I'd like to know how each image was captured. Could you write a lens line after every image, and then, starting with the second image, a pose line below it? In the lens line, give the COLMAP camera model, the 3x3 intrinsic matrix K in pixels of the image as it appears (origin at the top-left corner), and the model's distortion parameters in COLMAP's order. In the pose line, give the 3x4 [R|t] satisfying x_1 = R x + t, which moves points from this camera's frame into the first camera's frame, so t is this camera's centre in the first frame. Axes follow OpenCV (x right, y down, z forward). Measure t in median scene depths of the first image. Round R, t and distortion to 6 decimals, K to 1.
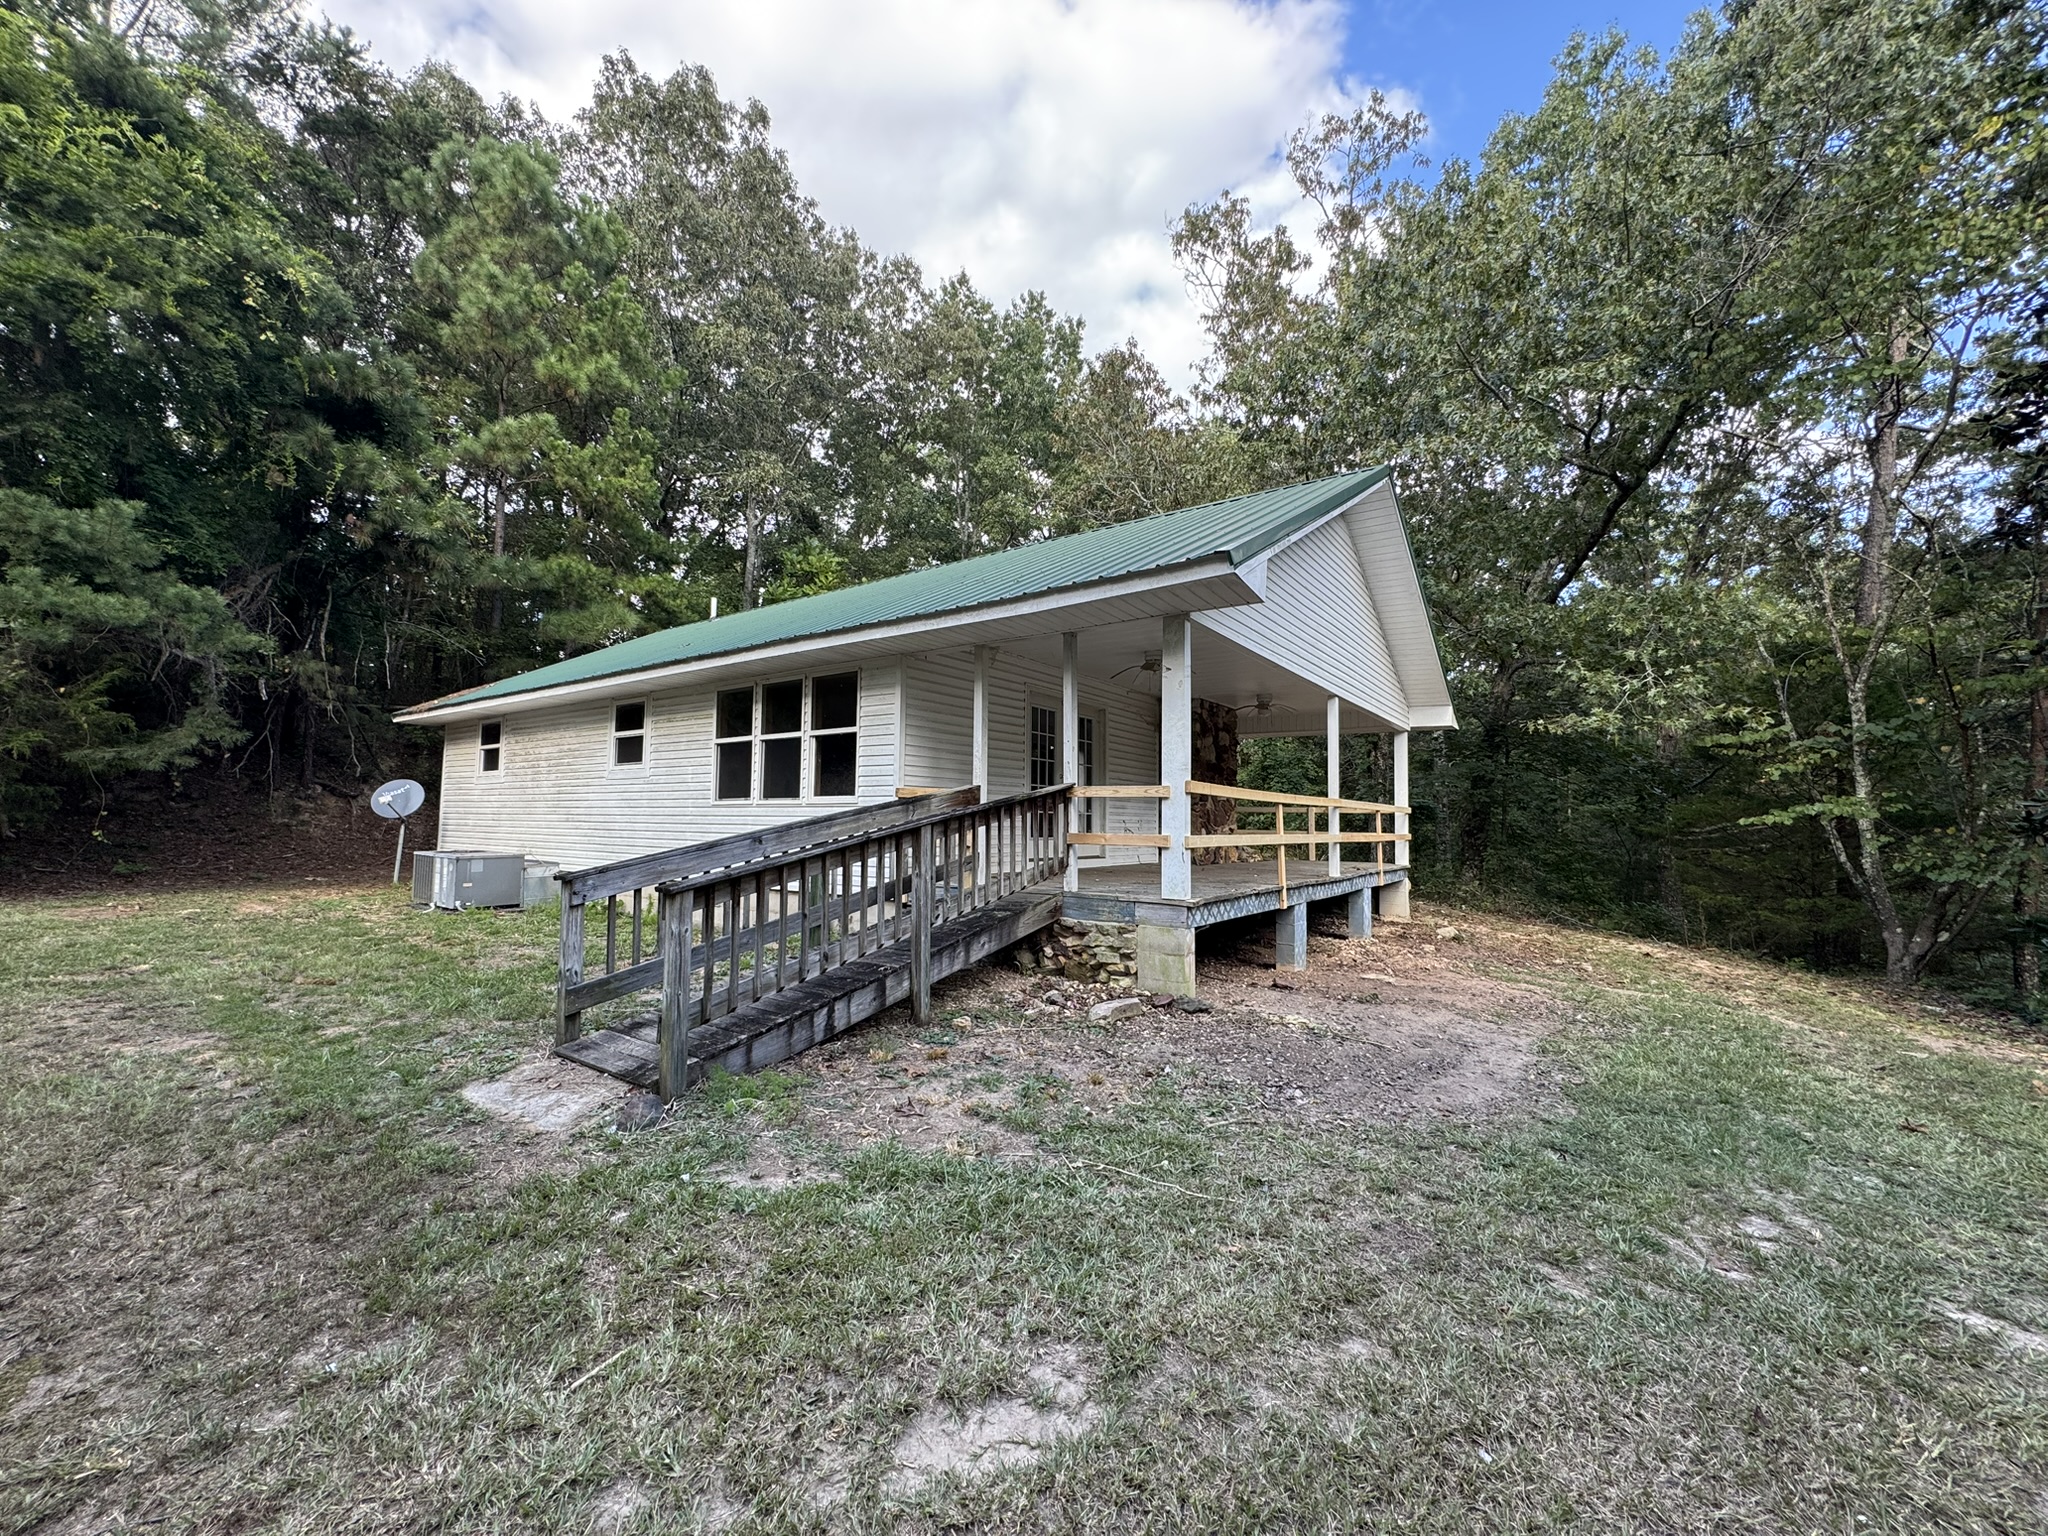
lens RADIAL K [[817.5, 0, 1019.5], [0, 817.5, 763.6], [0, 0, 1]] dist [-0.001811, 0.000384]
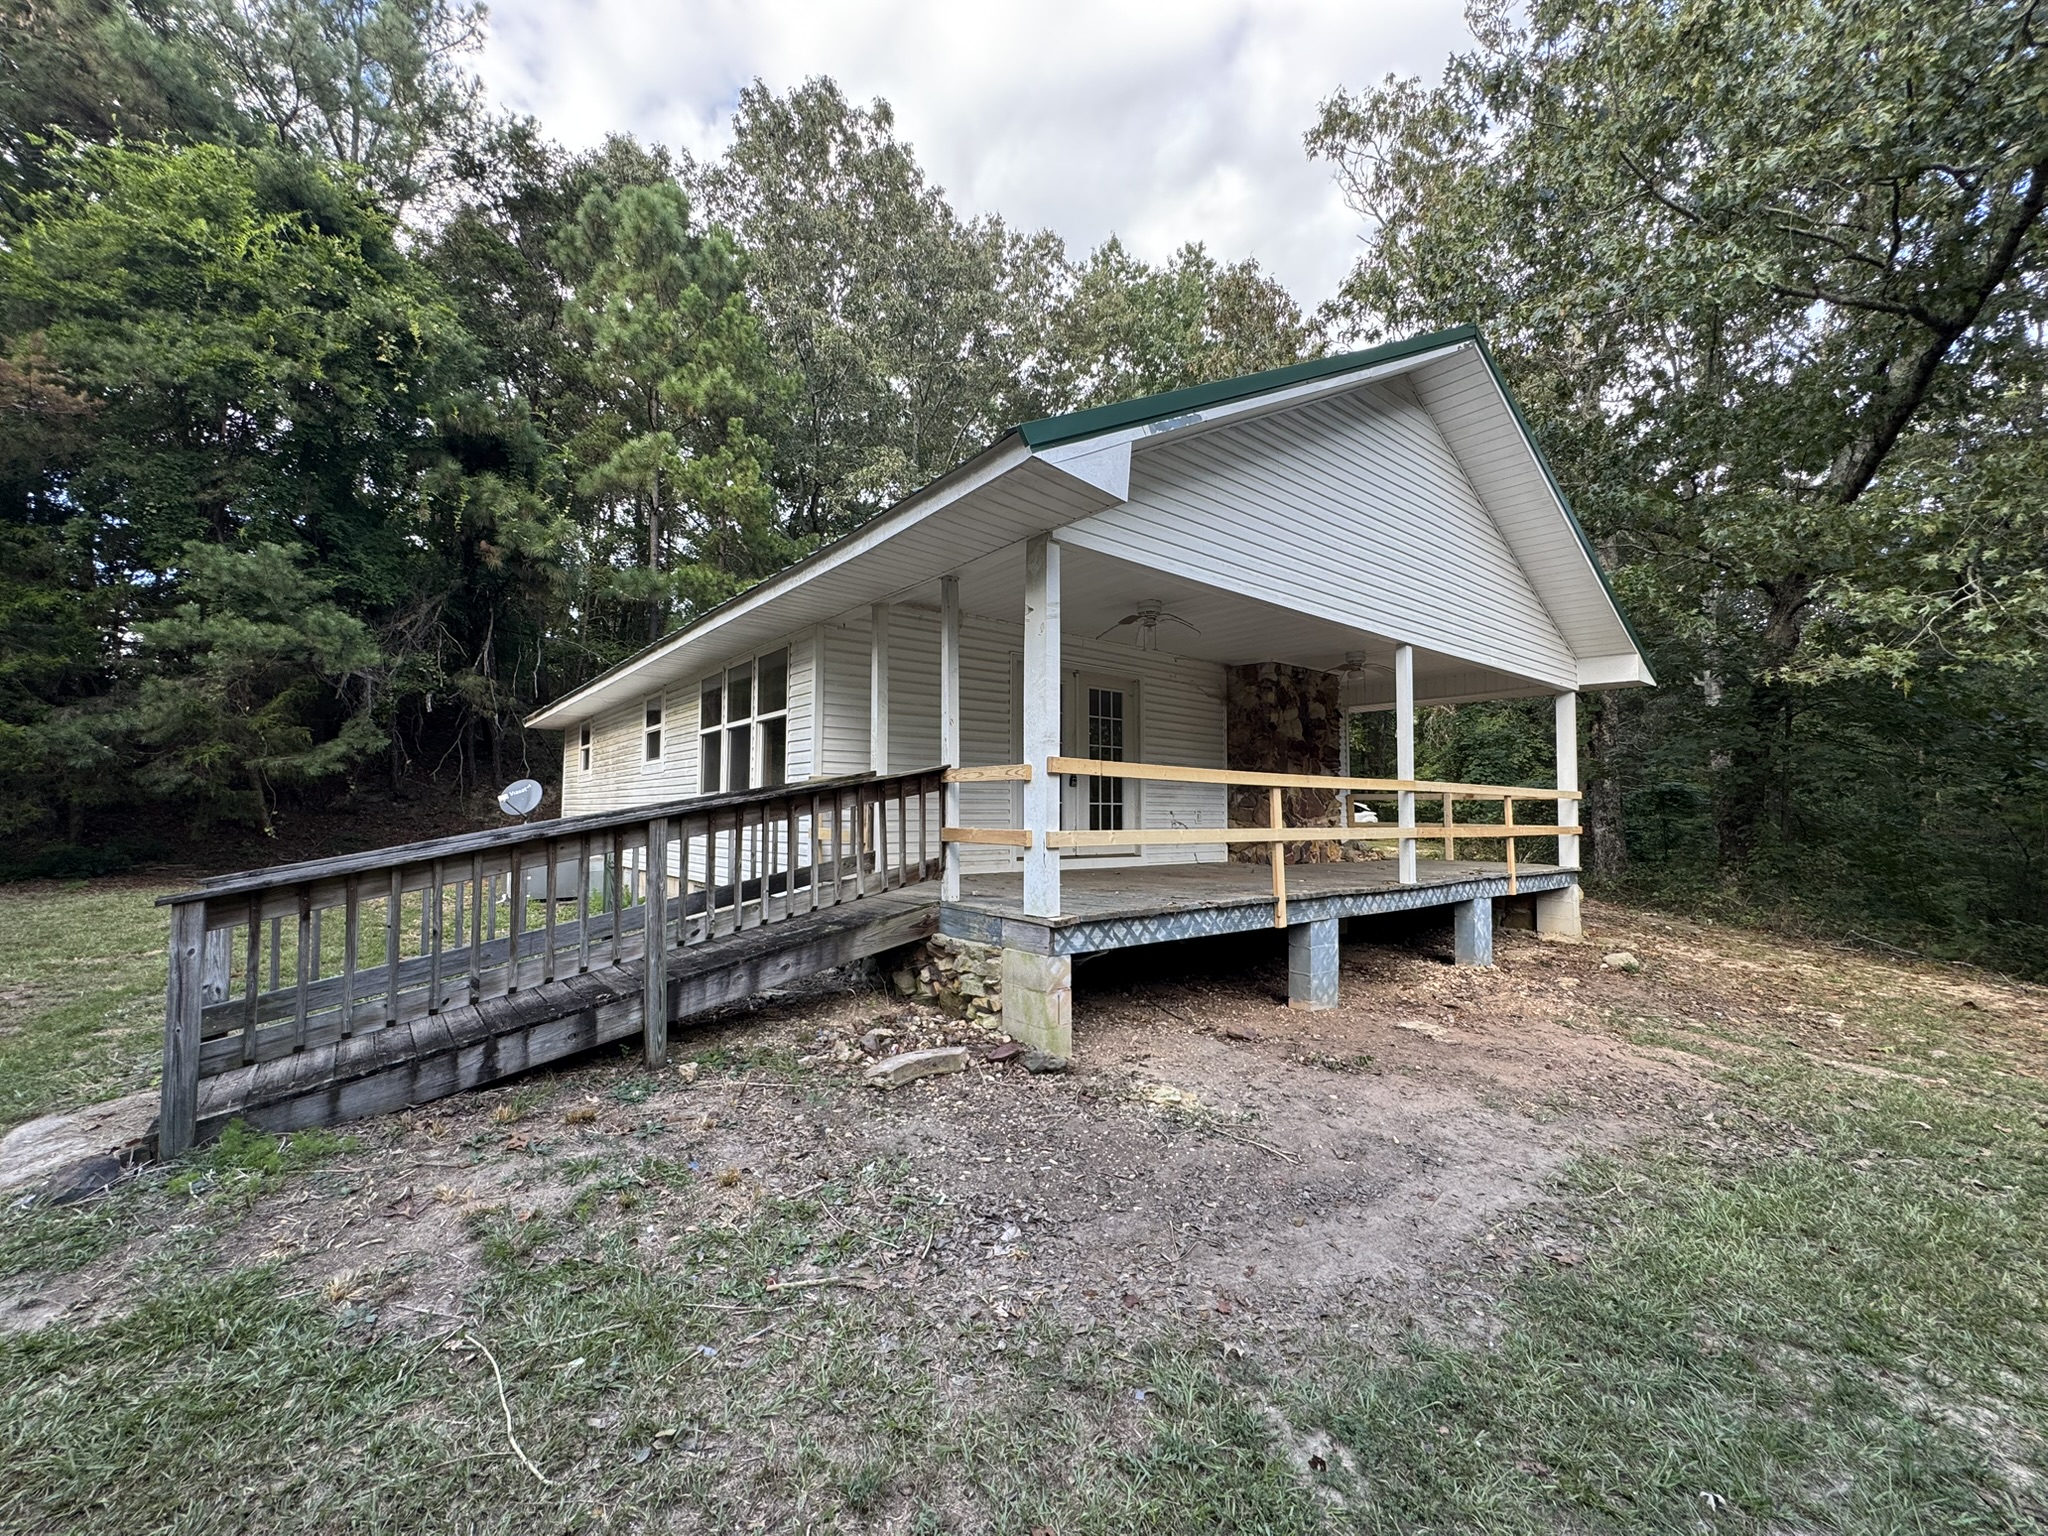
lens RADIAL K [[817.5, 0, 1019.5], [0, 817.5, 763.6], [0, 0, 1]] dist [-0.001811, 0.000384]
pose [[0.963694, -0.023917, -0.265936, 0.209519], [0.026169, 0.999645, 0.004925, 0.012411], [0.265724, -0.011705, 0.963978, 0.153770]]
